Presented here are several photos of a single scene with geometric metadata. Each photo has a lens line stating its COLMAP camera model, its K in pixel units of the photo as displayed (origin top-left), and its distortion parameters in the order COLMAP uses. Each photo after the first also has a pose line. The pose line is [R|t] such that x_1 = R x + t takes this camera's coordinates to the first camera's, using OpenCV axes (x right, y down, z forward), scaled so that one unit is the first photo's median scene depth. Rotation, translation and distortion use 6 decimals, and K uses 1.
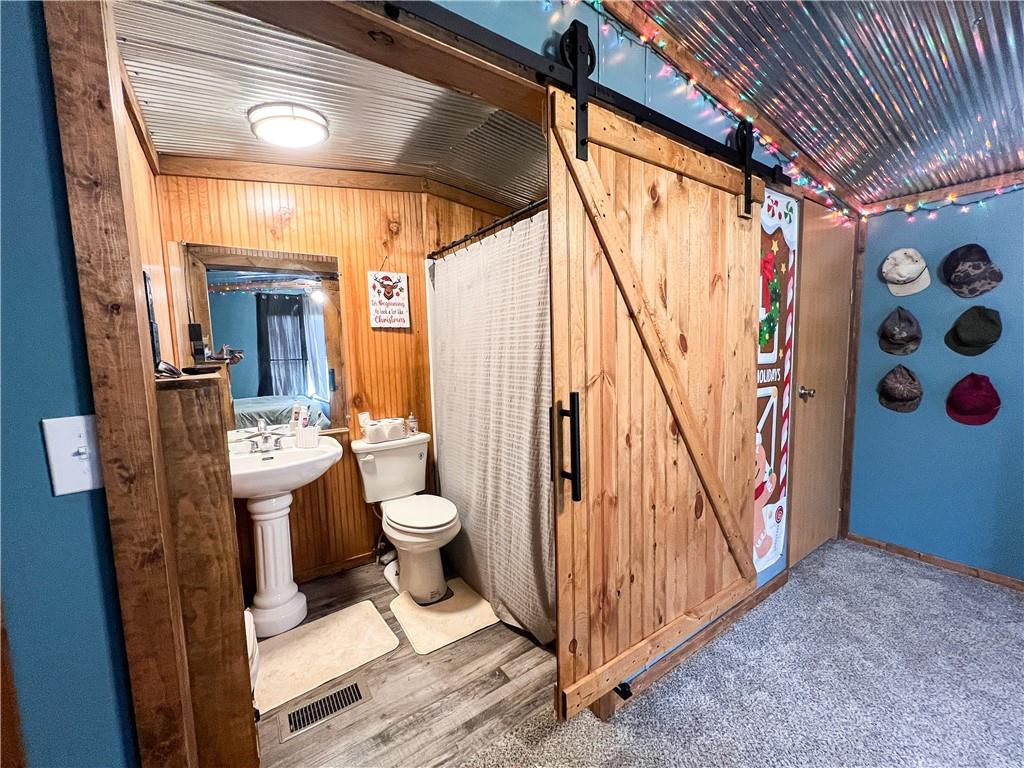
lens RADIAL K [[408.5, 0, 511.5], [0, 408.5, 385.7], [0, 0, 1]] dist [-0.001783, -0.000194]
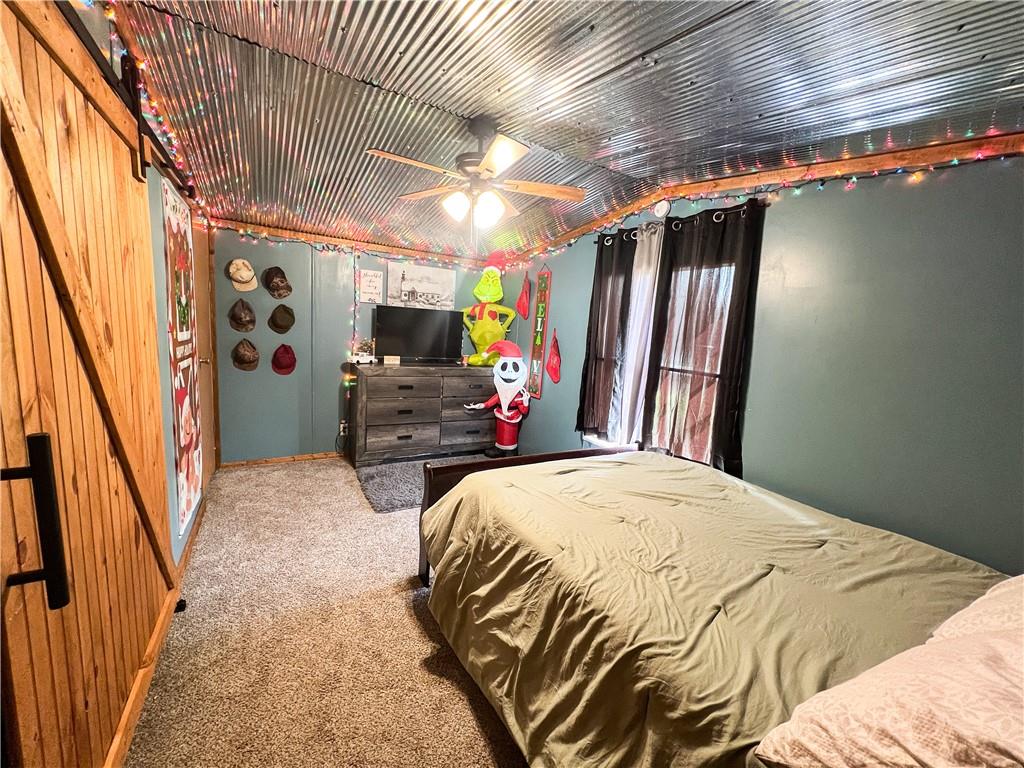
lens RADIAL K [[408.8, 0, 511.5], [0, 408.8, 385.0], [0, 0, 1]] dist [-0.000123, 0.000002]
pose [[0.076032, -0.114716, 0.990484, -0.488983], [0.028693, 0.993200, 0.112828, -0.025459], [-0.996692, 0.019842, 0.078807, -0.076308]]
